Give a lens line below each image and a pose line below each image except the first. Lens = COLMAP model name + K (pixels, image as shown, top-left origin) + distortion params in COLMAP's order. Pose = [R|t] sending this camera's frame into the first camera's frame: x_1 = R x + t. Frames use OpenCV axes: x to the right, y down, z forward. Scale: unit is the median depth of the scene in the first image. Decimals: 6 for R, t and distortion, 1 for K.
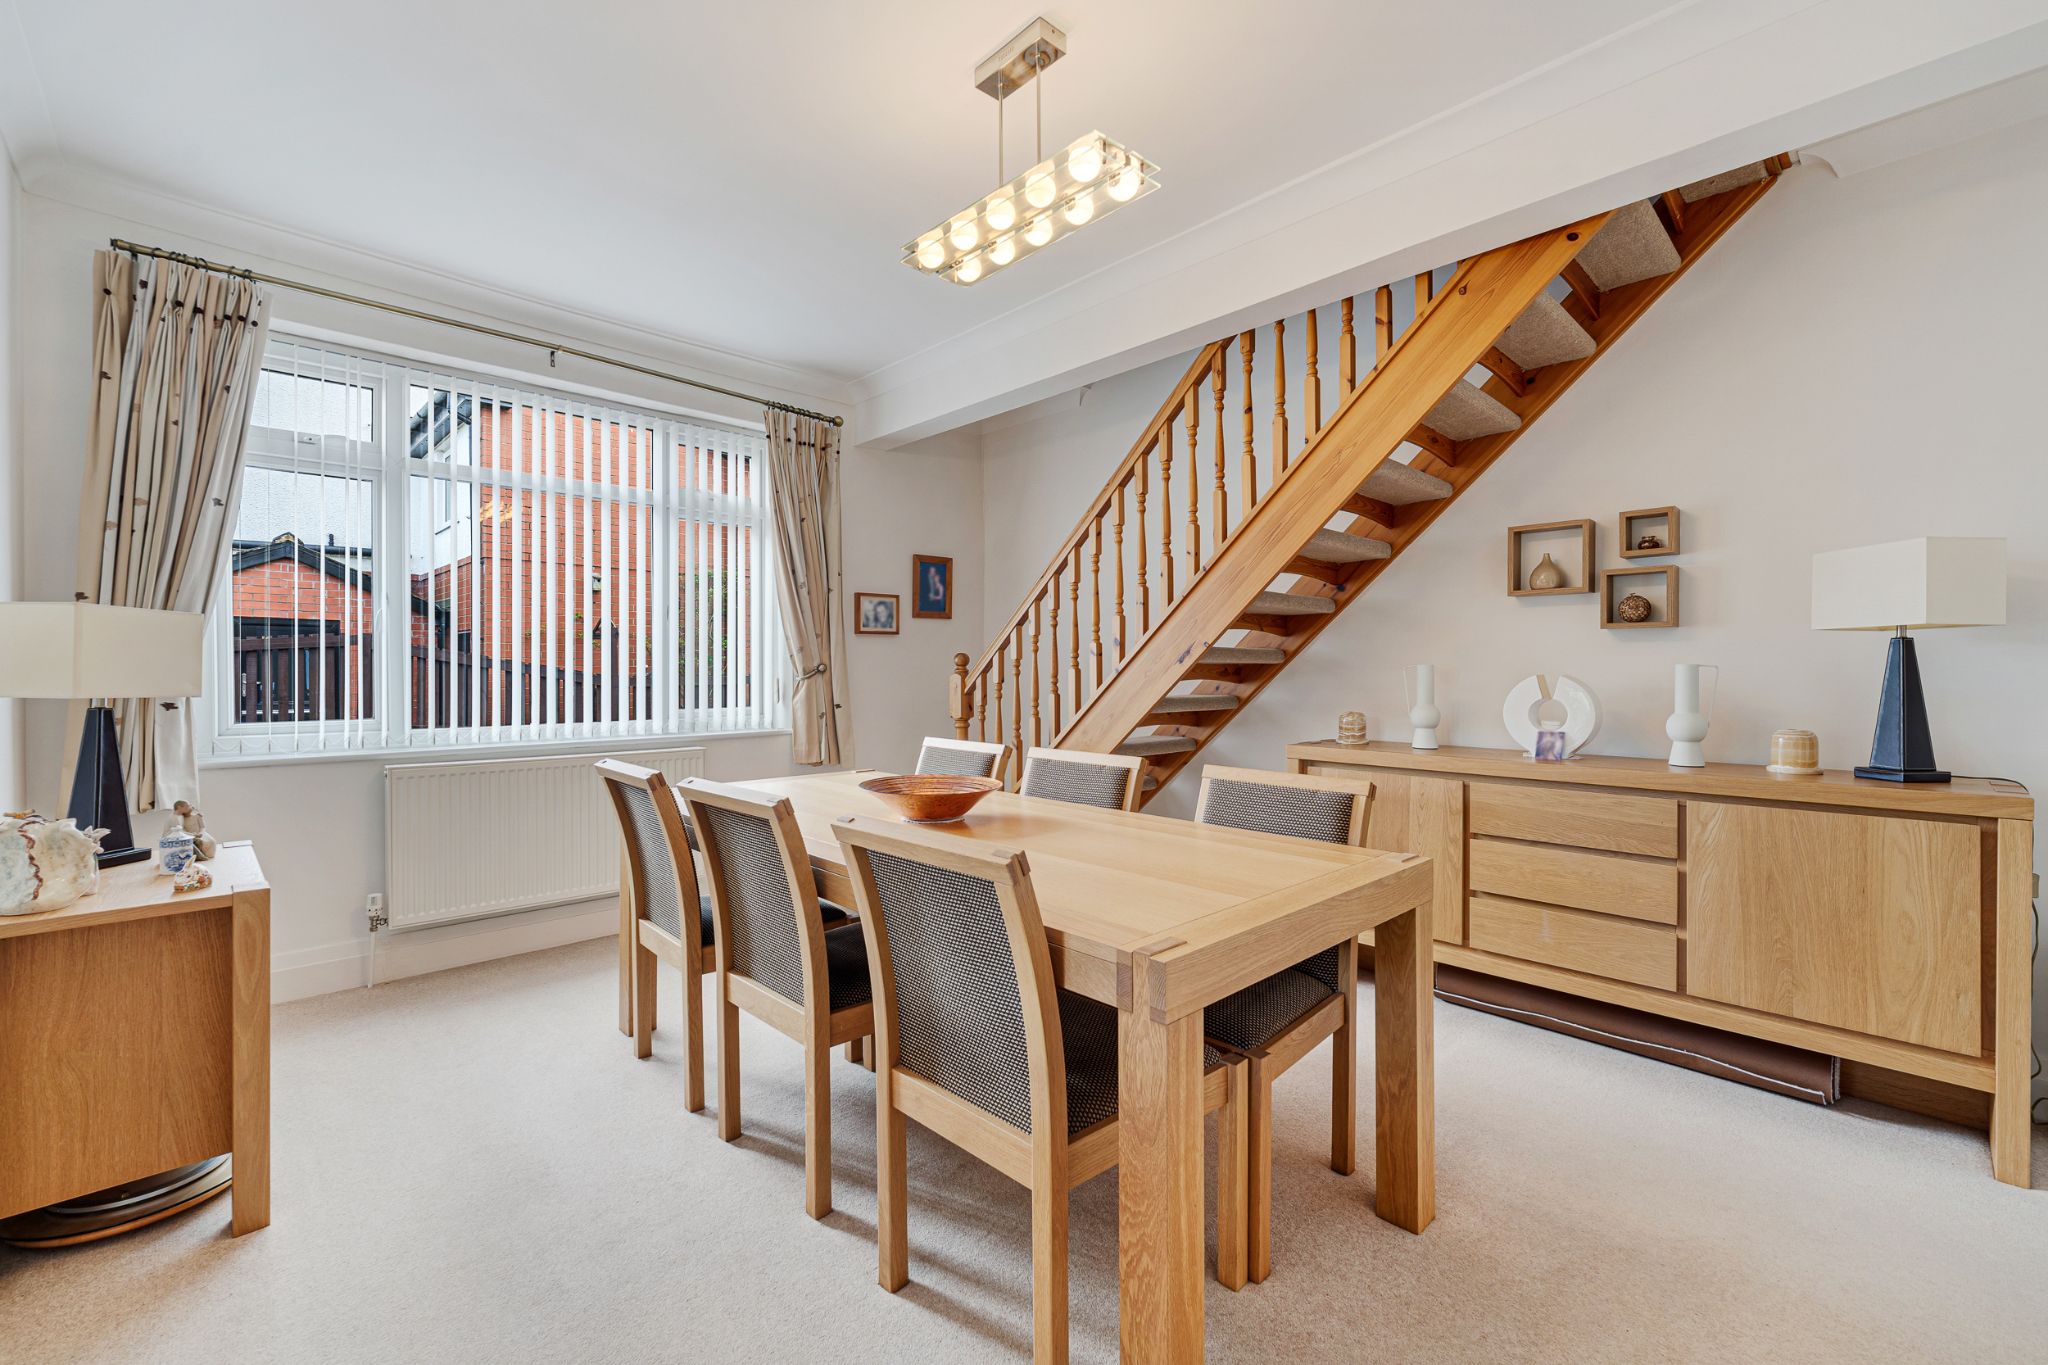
lens RADIAL K [[847.1, 0, 1013.8], [0, 847.1, 672.4], [0, 0, 1]] dist [-0.002770, -0.000979]
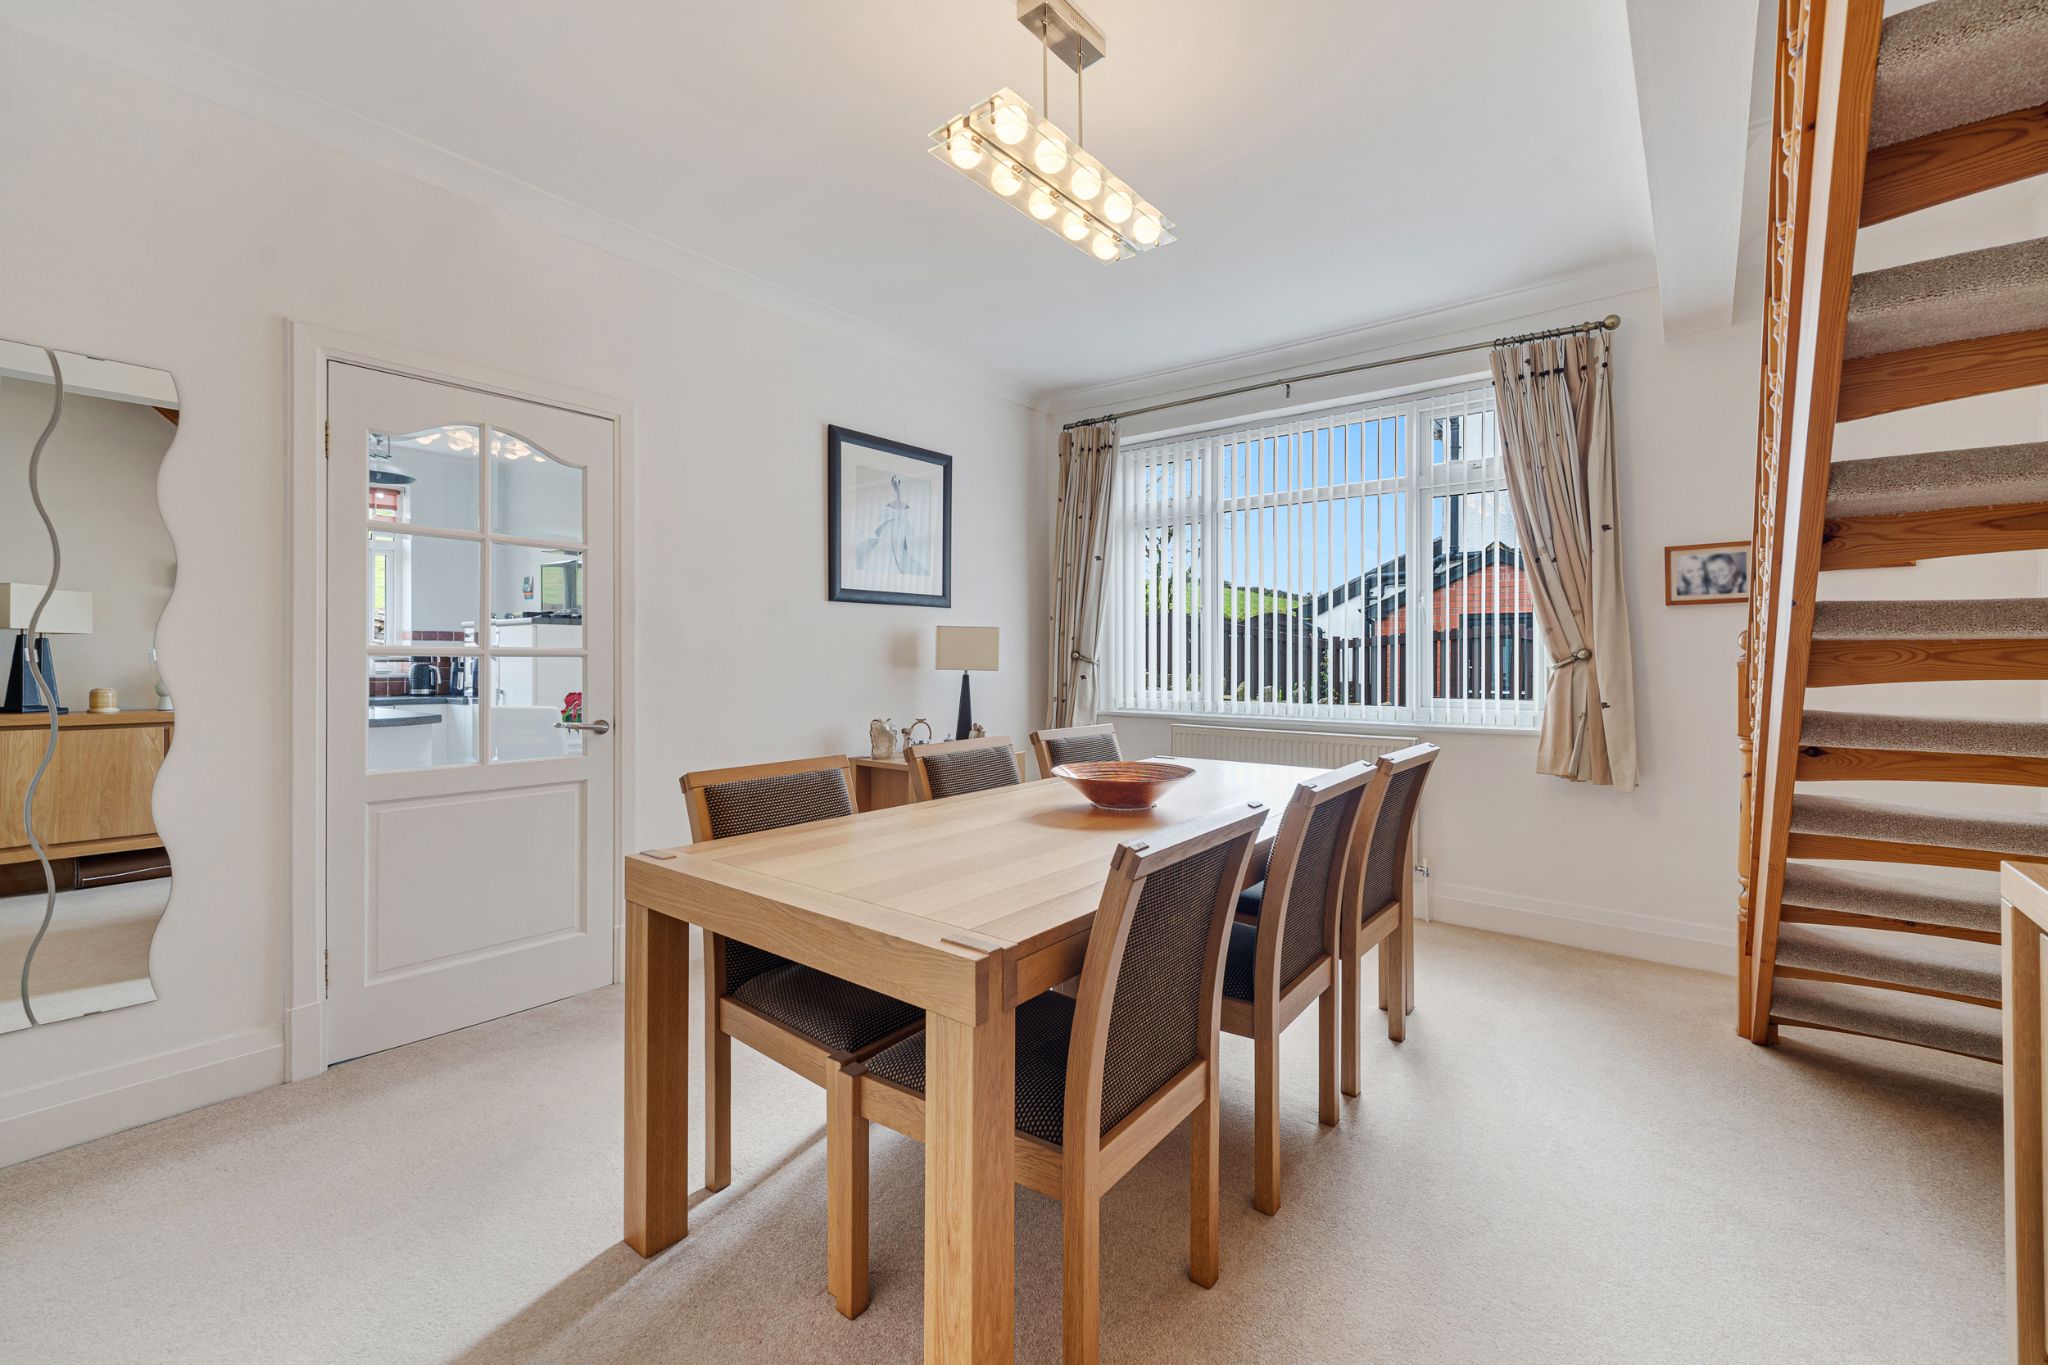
lens RADIAL K [[847.1, 0, 1016.5], [0, 847.1, 653.7], [0, 0, 1]] dist [-0.002770, -0.000979]
pose [[0.133172, -0.003488, -0.991087, 0.461280], [-0.002693, 0.999989, -0.003882, -0.001431], [0.991089, 0.003186, 0.133162, 0.389489]]
